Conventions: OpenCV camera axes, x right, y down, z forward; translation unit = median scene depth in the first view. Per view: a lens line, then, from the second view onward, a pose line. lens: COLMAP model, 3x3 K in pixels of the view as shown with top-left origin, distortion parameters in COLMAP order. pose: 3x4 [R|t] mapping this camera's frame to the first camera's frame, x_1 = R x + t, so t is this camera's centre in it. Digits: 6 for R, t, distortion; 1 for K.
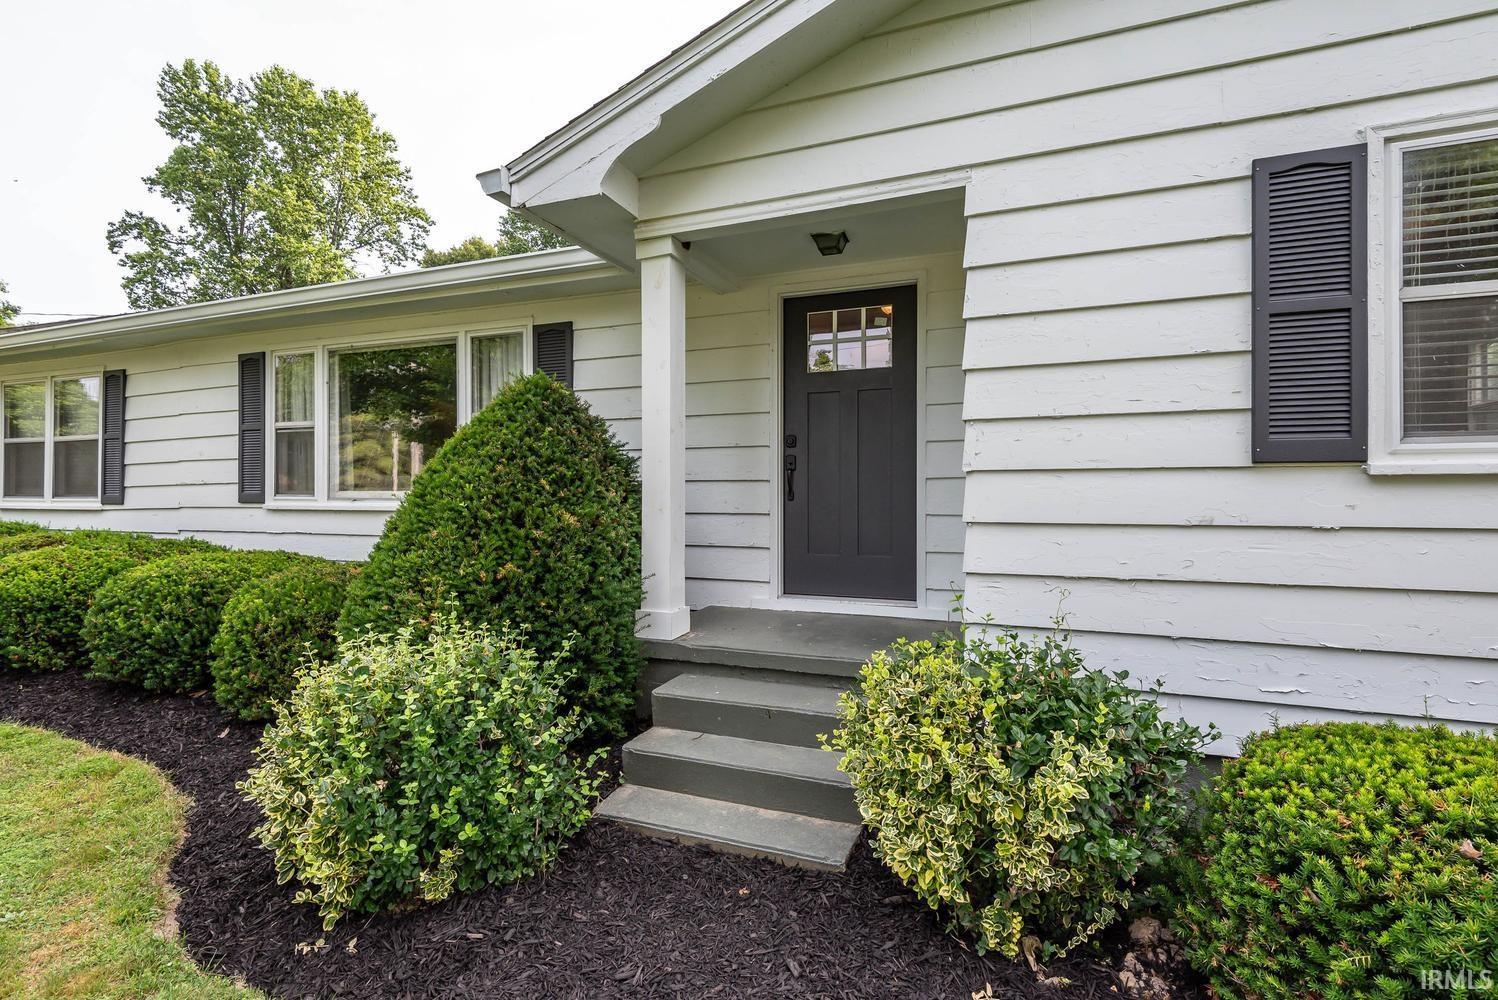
lens RADIAL K [[679.3, 0, 749.0], [0, 679.3, 500.0], [0, 0, 1]] dist [0.000324, -0.005875]
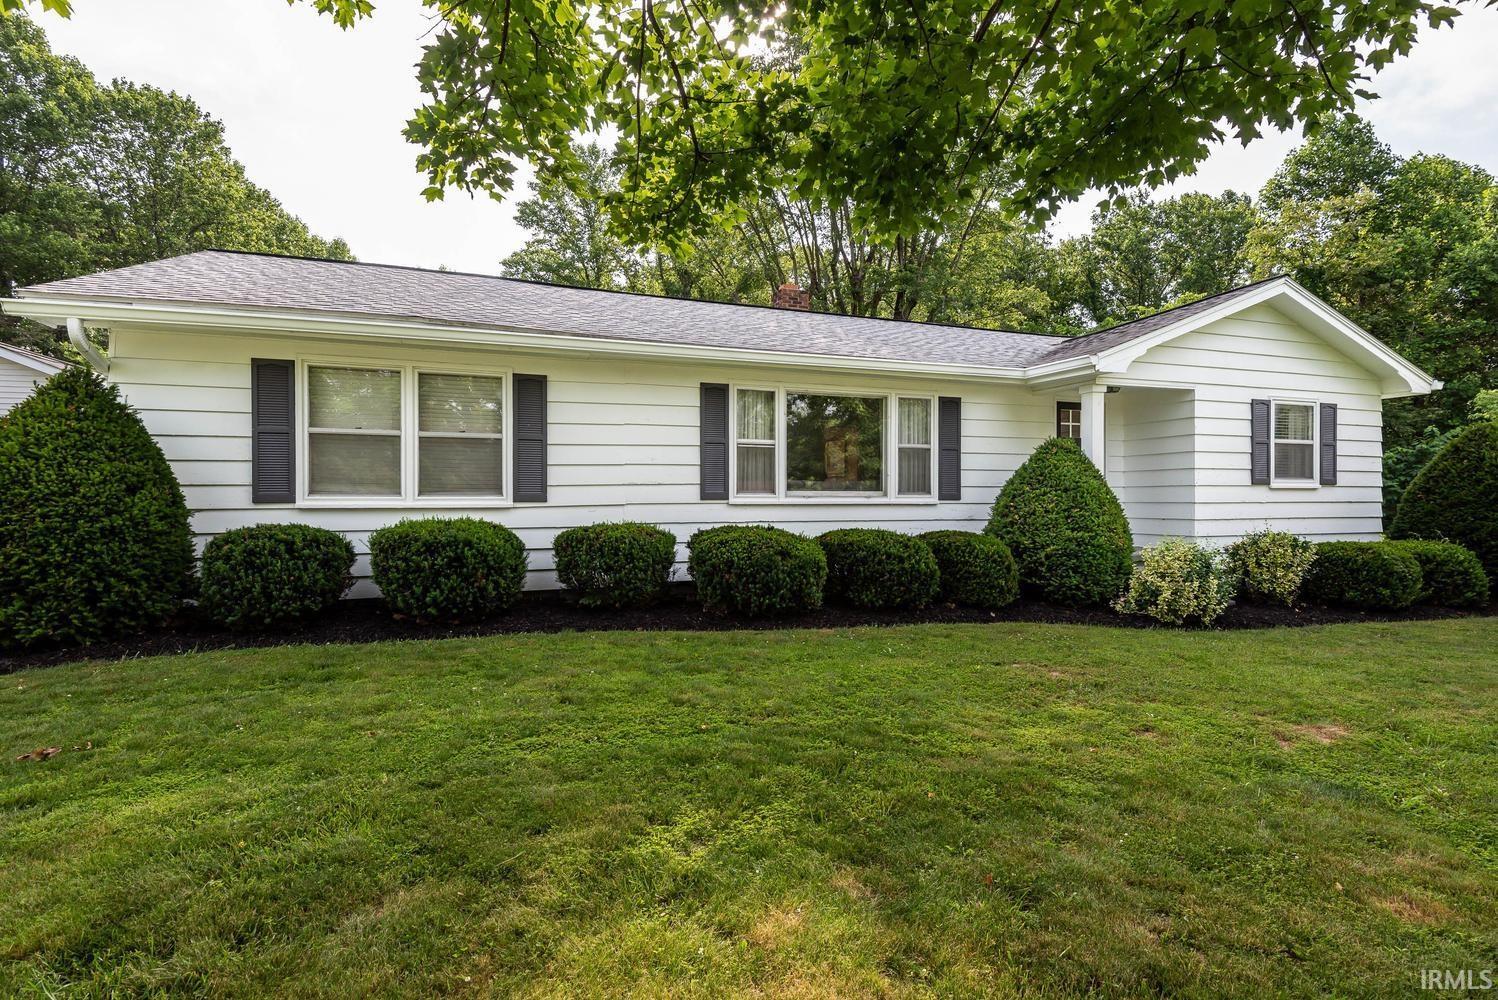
lens RADIAL K [[679.3, 0, 749.0], [0, 679.3, 500.0], [0, 0, 1]] dist [0.000324, -0.005875]
pose [[0.779646, -0.002540, 0.626215, -2.449965], [0.005476, 0.999981, -0.002761, 0.014580], [-0.626196, 0.005582, 0.779646, -0.077554]]
